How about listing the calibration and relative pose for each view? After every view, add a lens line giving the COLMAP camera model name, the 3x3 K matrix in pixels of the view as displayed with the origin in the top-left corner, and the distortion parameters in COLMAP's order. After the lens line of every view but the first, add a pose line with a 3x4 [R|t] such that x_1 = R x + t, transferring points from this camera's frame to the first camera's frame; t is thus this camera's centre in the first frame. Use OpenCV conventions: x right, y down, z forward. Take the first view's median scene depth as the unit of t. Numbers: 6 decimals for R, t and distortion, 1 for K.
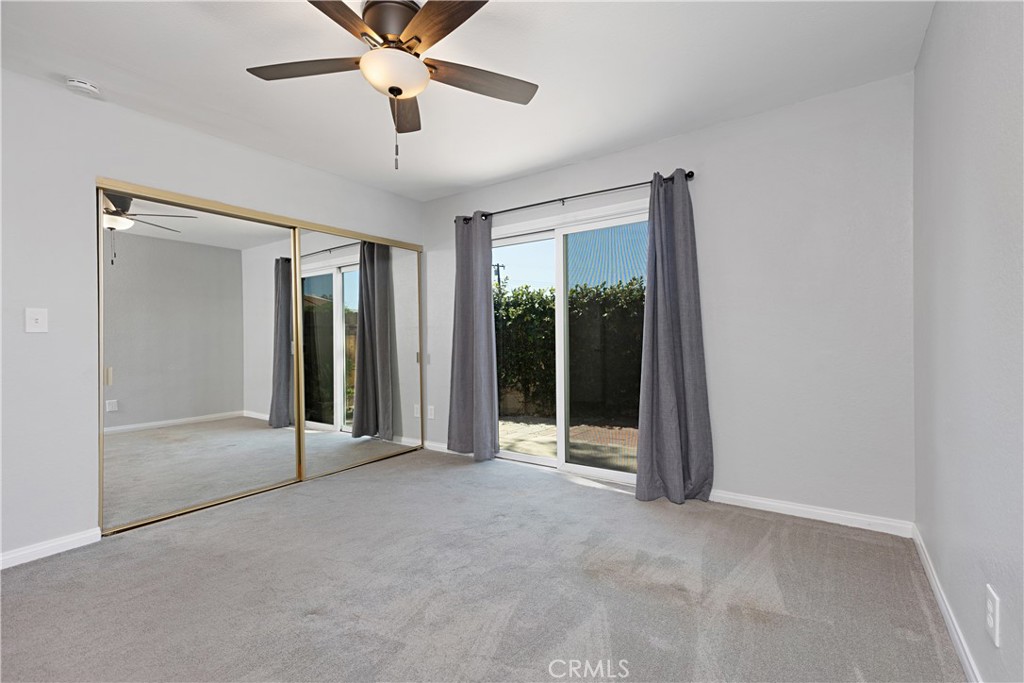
lens RADIAL K [[461.4, 0, 517.2], [0, 461.4, 341.8], [0, 0, 1]] dist [0.000500, 0.000055]
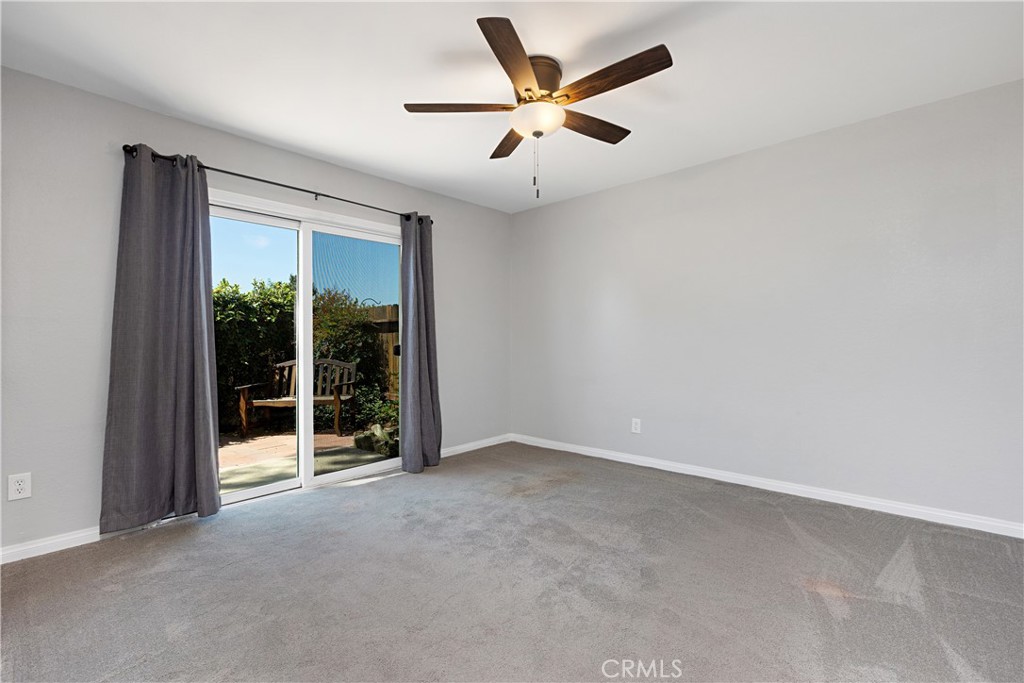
lens RADIAL K [[461.4, 0, 517.2], [0, 461.4, 341.8], [0, 0, 1]] dist [0.000500, 0.000055]
pose [[0.121389, 0.009520, 0.992559, -0.816151], [0.011878, 0.999868, -0.011043, 0.007082], [-0.992534, 0.013130, 0.121260, 0.509833]]
